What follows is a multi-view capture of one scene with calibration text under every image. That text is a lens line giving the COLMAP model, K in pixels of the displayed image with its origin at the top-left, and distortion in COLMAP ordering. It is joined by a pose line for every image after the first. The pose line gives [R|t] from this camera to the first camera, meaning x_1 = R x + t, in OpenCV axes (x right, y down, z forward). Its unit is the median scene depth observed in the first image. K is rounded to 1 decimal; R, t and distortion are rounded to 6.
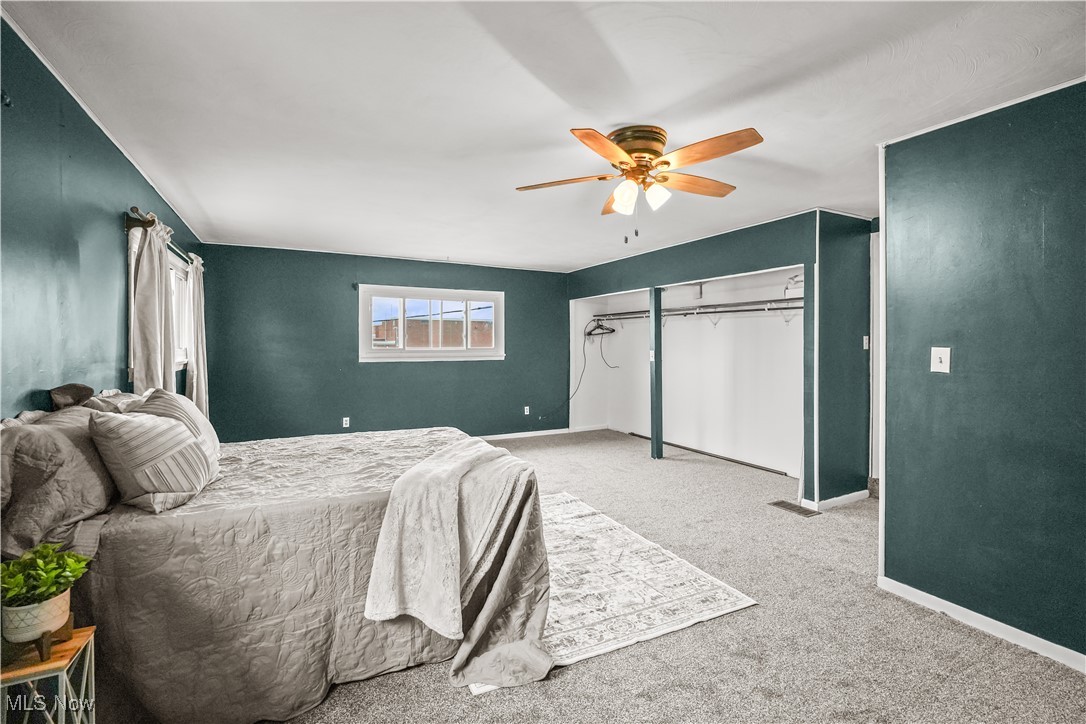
lens RADIAL K [[483.6, 0, 543.1], [0, 483.6, 355.5], [0, 0, 1]] dist [0.000793, 0.000093]
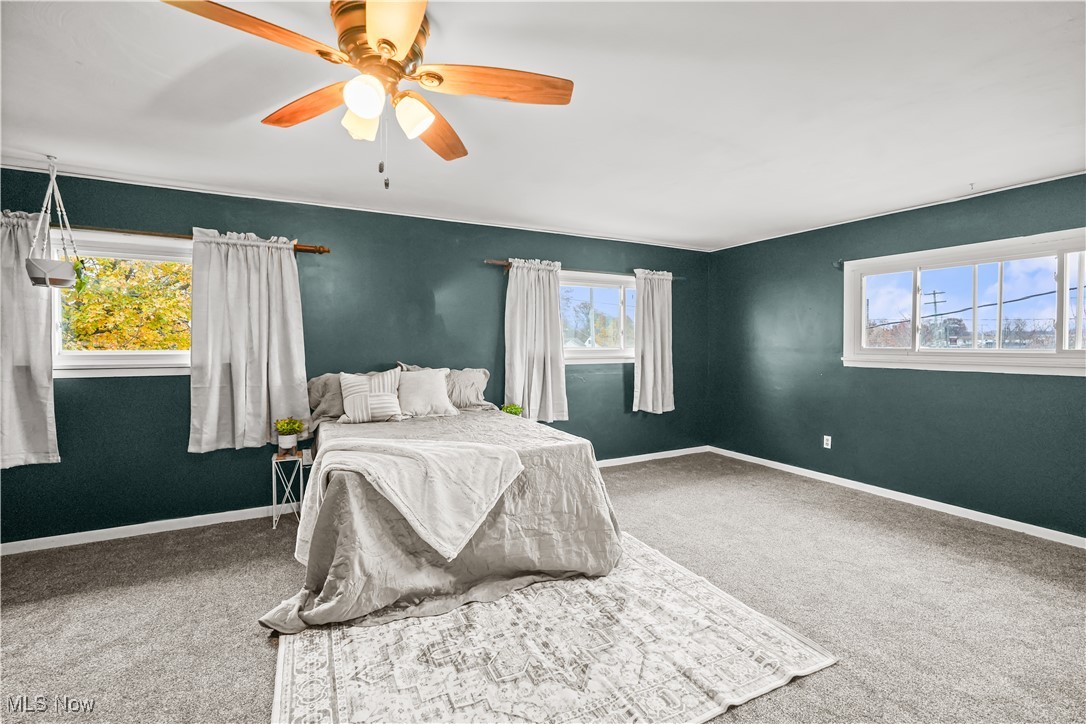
lens RADIAL K [[483.6, 0, 547.8], [0, 483.6, 355.6], [0, 0, 1]] dist [0.000793, 0.000093]
pose [[0.002848, 0.022337, -0.999746, 0.713117], [-0.021127, 0.999529, 0.022271, -0.019654], [0.999773, 0.021058, 0.003319, 1.027174]]
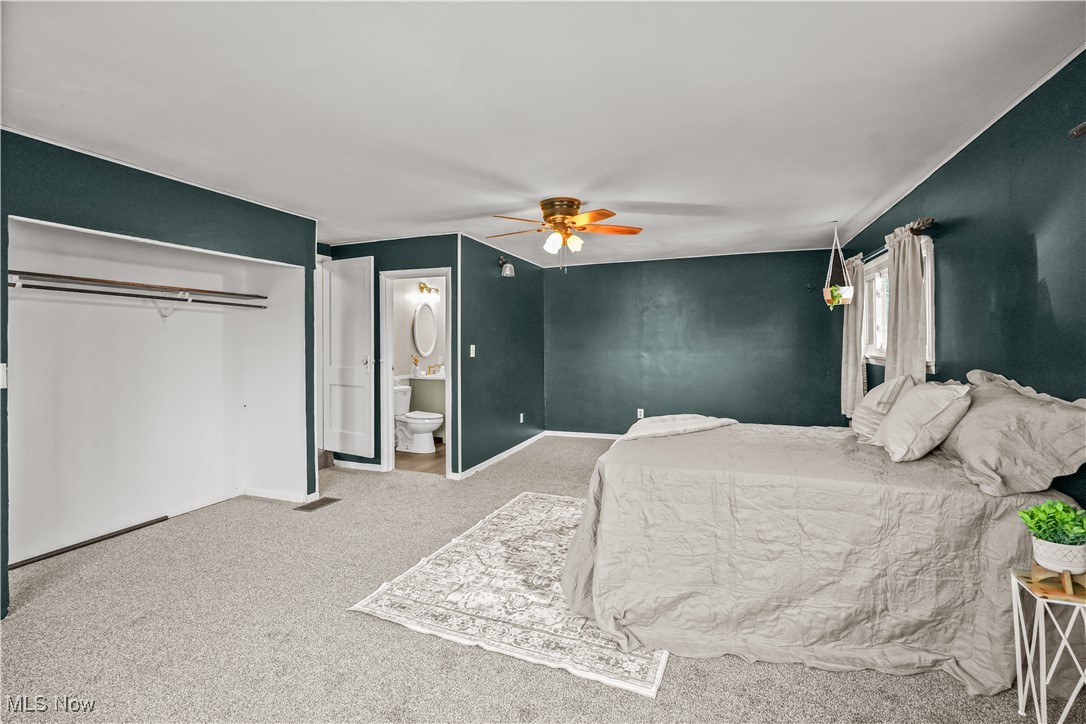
lens RADIAL K [[483.6, 0, 537.4], [0, 483.6, 338.8], [0, 0, 1]] dist [0.000793, 0.000093]
pose [[-0.646607, 0.009845, 0.762759, -0.750362], [0.026494, 0.999603, 0.009558, -0.043621], [-0.762363, 0.026389, -0.646612, 1.697117]]
